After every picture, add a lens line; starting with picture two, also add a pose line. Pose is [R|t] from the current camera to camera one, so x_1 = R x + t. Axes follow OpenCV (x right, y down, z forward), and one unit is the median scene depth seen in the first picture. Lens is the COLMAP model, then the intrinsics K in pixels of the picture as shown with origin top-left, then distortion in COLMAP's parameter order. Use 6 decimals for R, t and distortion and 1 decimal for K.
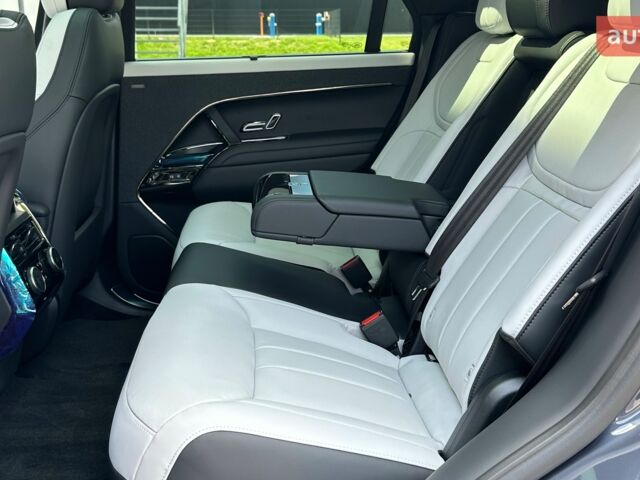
lens RADIAL K [[809.1, 0, 320.0], [0, 809.1, 240.0], [0, 0, 1]] dist [0.095512, -0.059133]
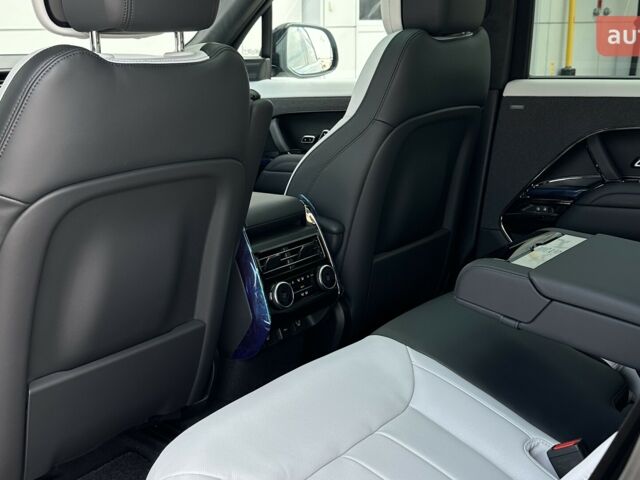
lens RADIAL K [[809.1, 0, 320.0], [0, 809.1, 240.0], [0, 0, 1]] dist [0.095512, -0.059133]
pose [[0.706525, 0.176320, -0.685372, 0.273256], [-0.164717, 0.982839, 0.083046, -0.081179], [0.688252, 0.054219, 0.723442, 0.195063]]
